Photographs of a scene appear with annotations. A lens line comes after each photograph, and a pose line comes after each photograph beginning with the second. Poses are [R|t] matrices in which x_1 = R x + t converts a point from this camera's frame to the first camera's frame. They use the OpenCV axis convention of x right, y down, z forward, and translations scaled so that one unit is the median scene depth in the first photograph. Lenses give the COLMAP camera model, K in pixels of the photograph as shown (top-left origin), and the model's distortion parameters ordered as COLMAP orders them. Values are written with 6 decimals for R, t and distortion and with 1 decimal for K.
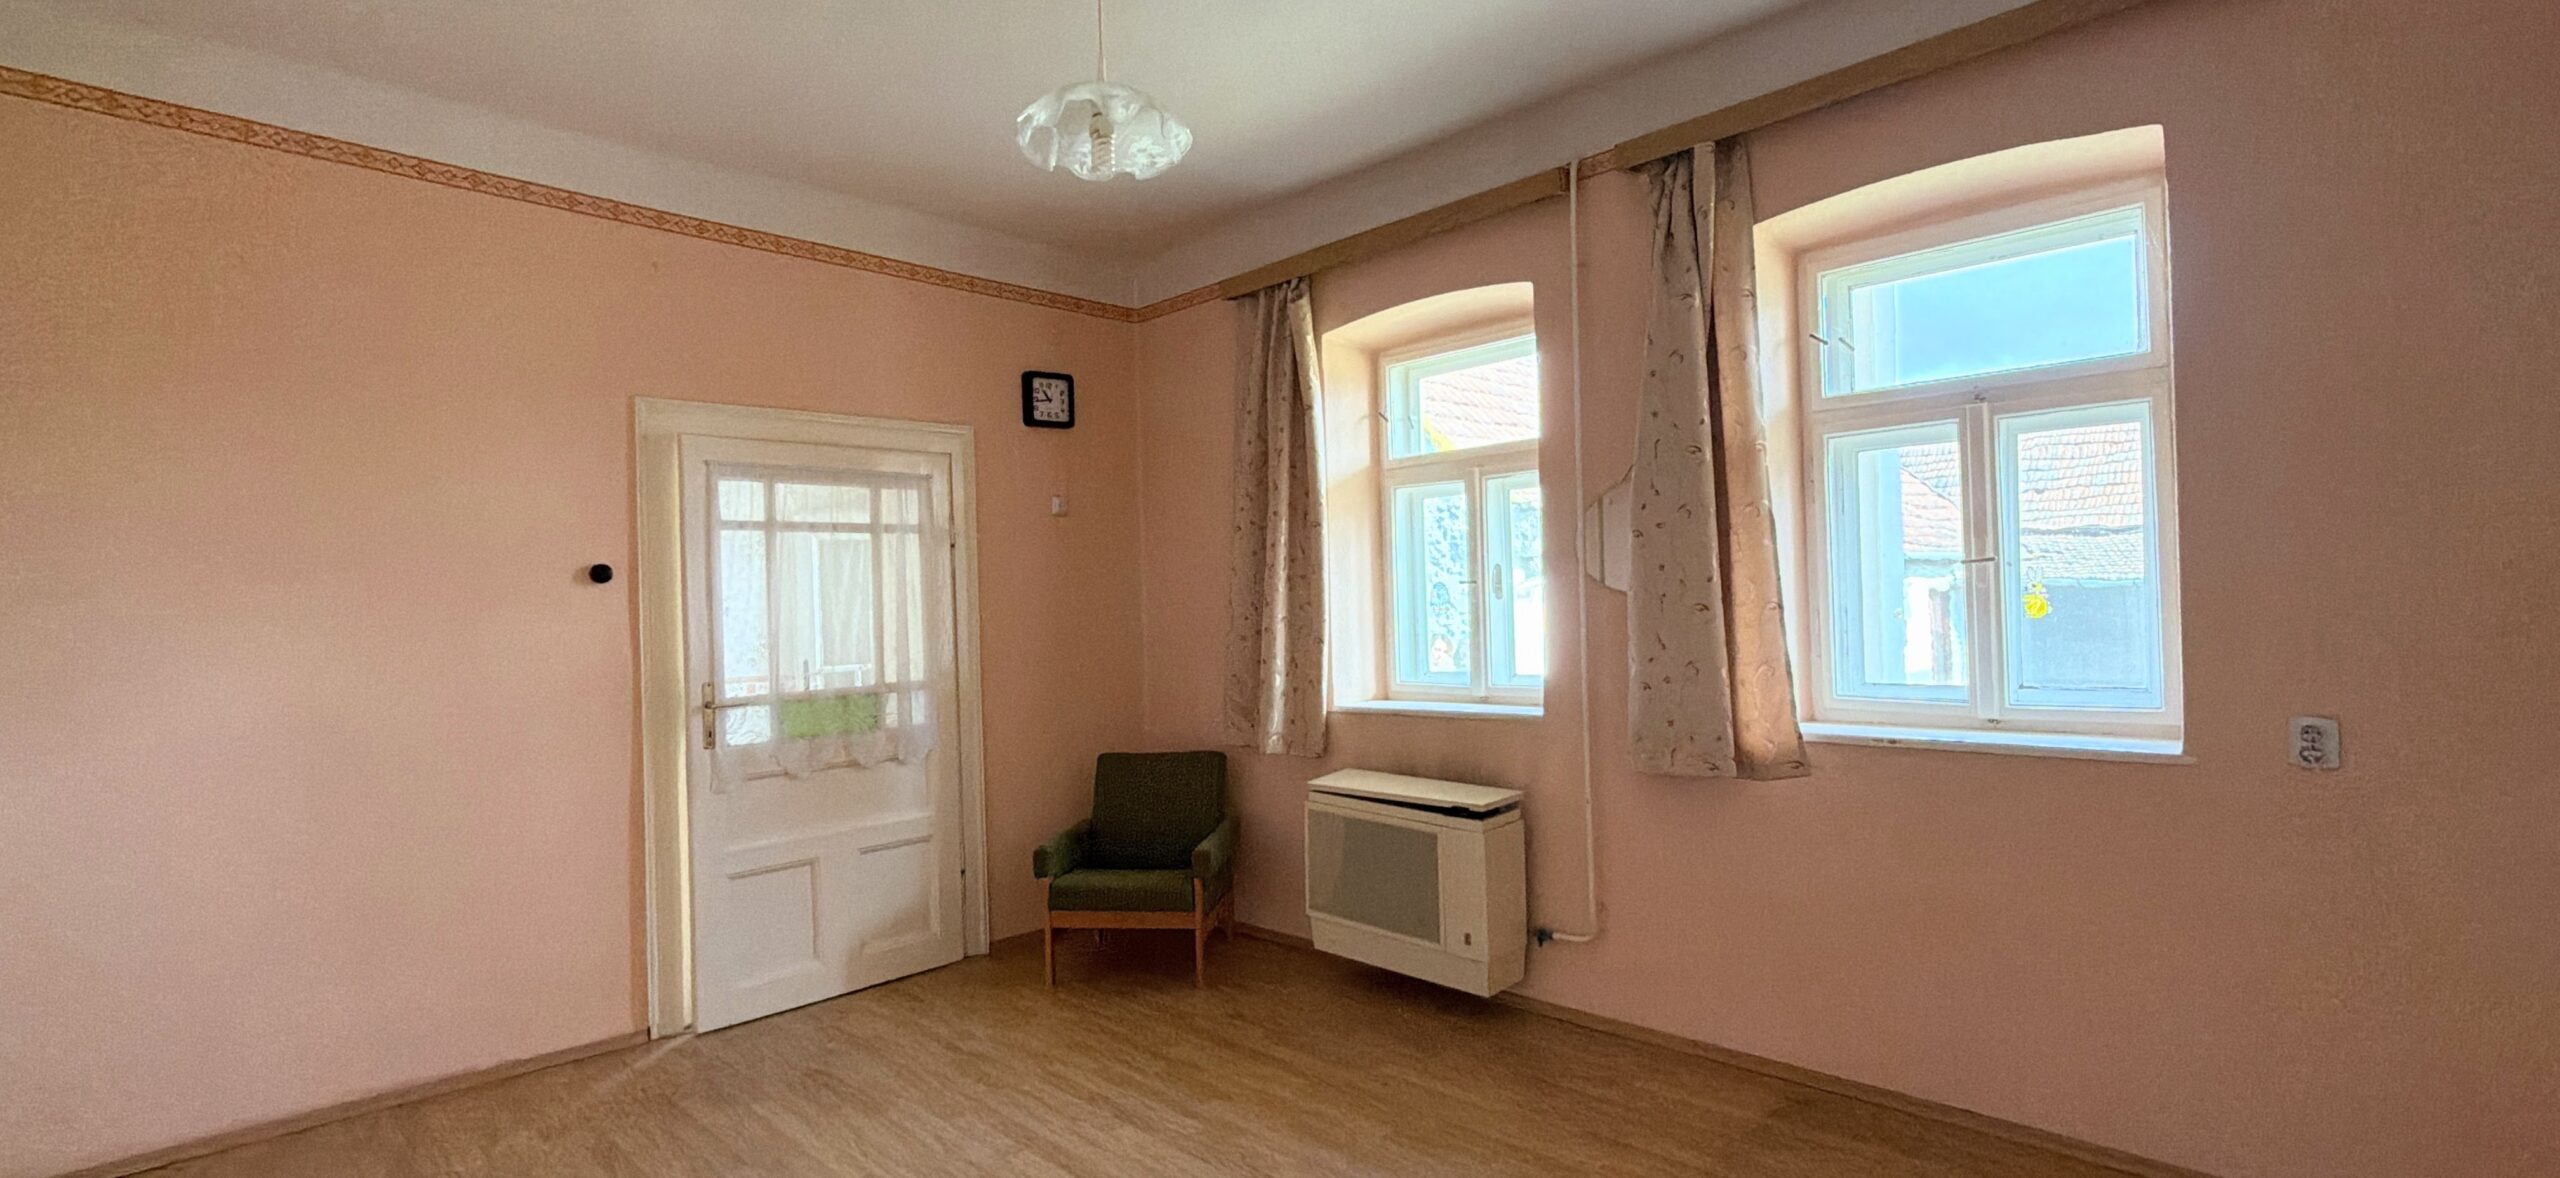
lens RADIAL K [[1165.8, 0, 1283.6], [0, 1165.8, 591.9], [0, 0, 1]] dist [0.001327, -0.000911]
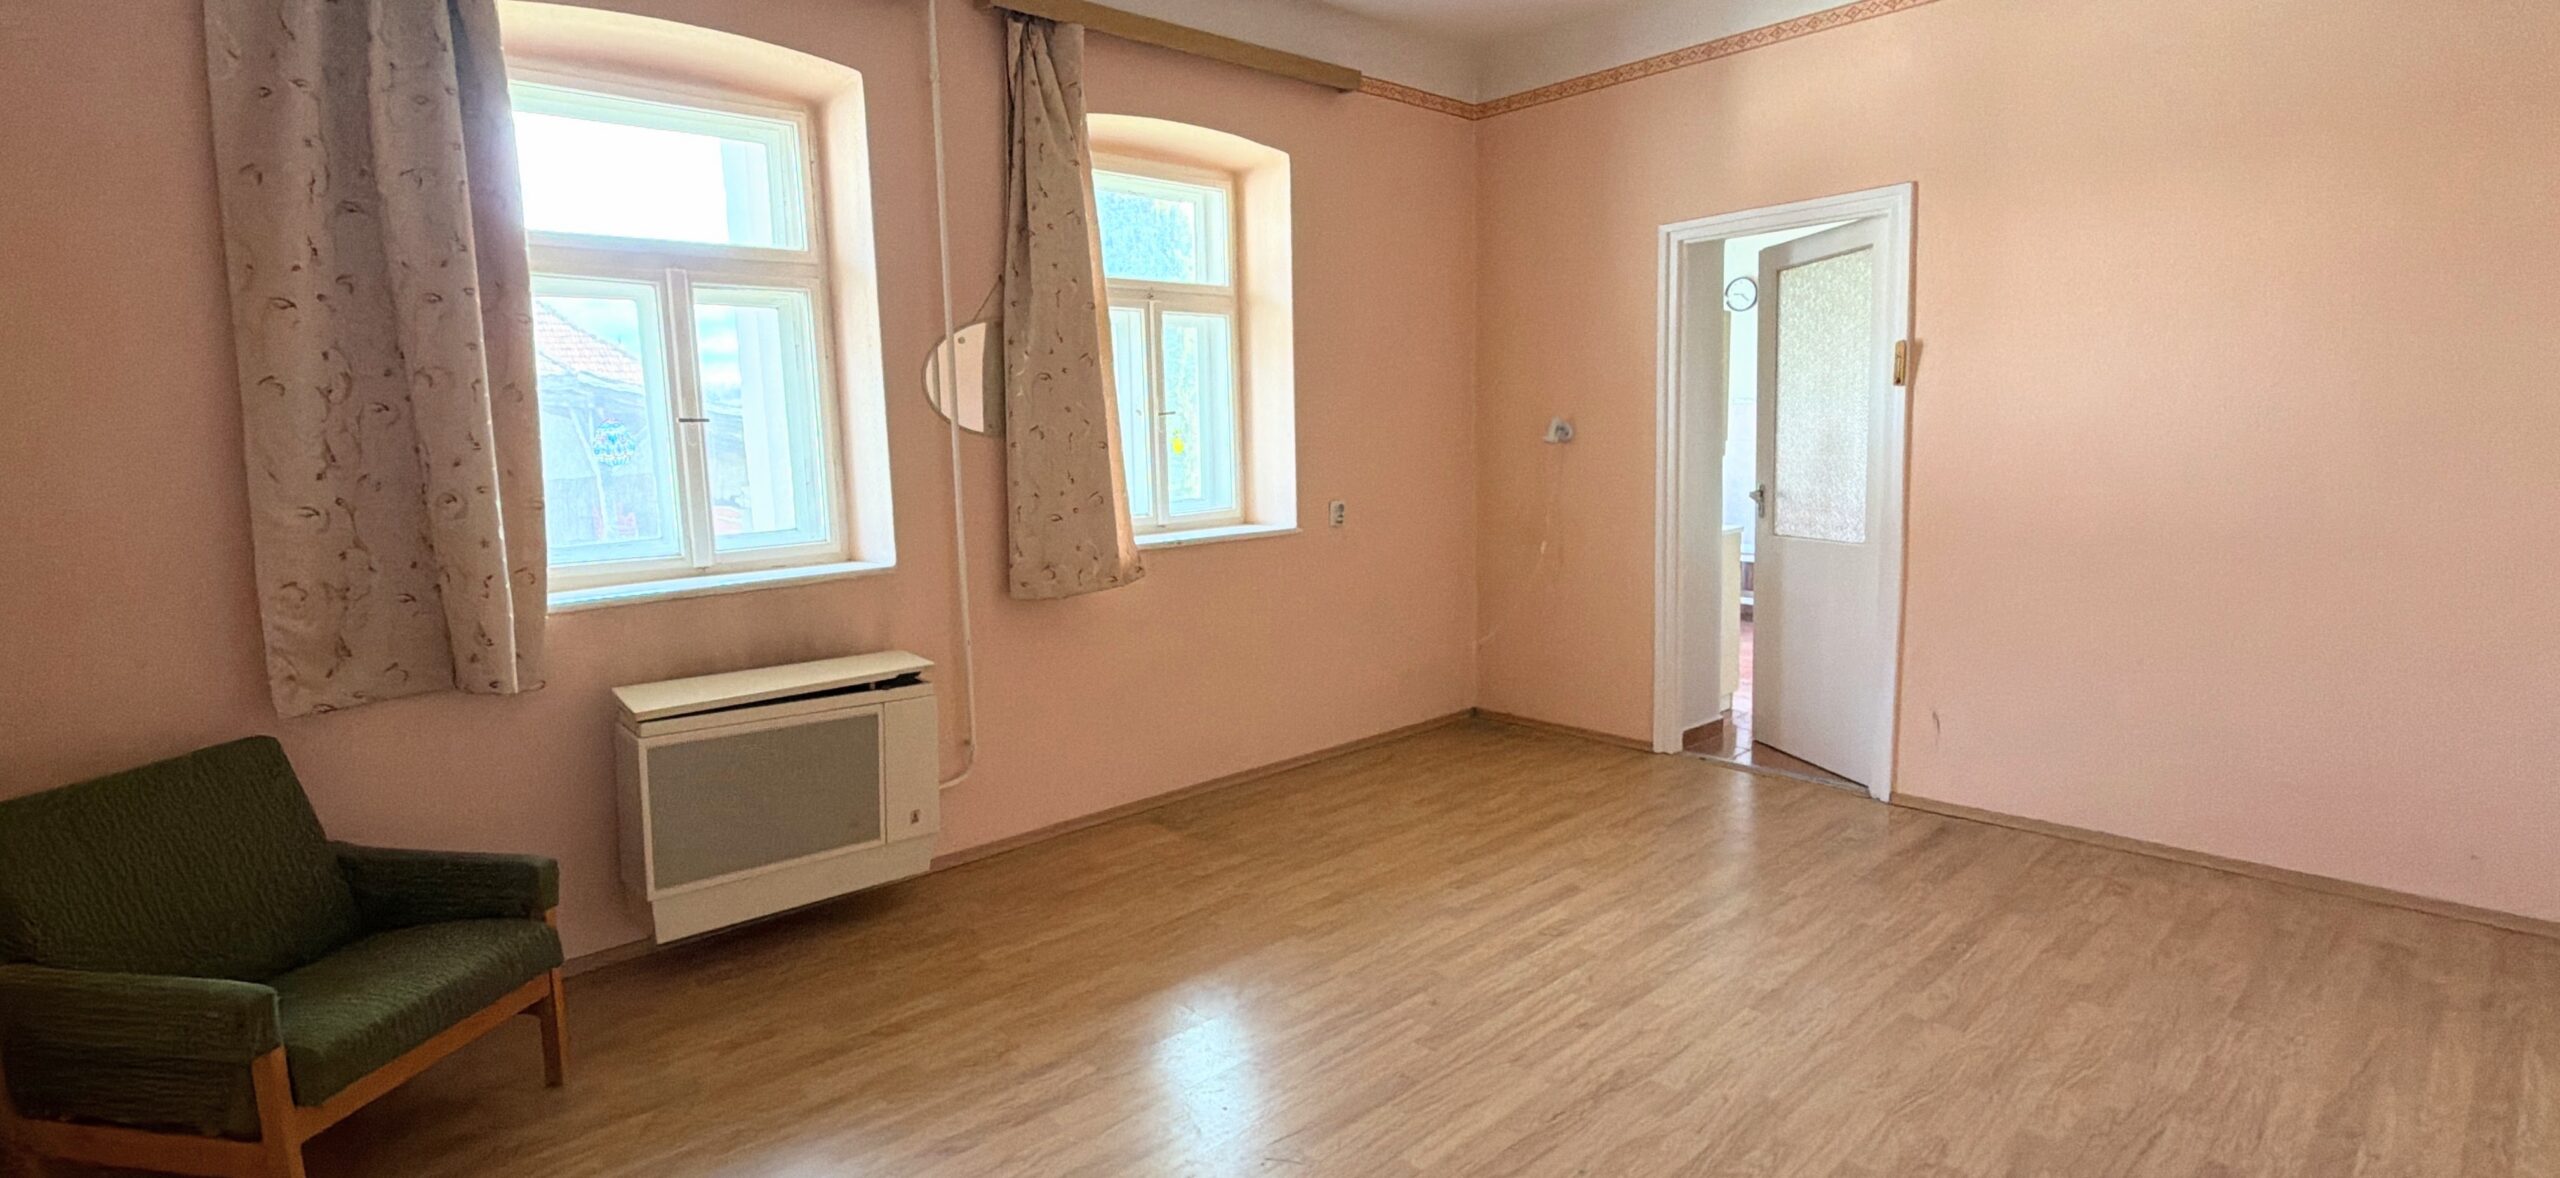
lens RADIAL K [[1165.8, 0, 1285.9], [0, 1165.8, 591.5], [0, 0, 1]] dist [0.001327, -0.000911]
pose [[0.041010, -0.114521, 0.992574, -0.707769], [0.010354, 0.993405, 0.114189, 0.024098], [-0.999105, 0.005594, 0.041925, 0.673915]]
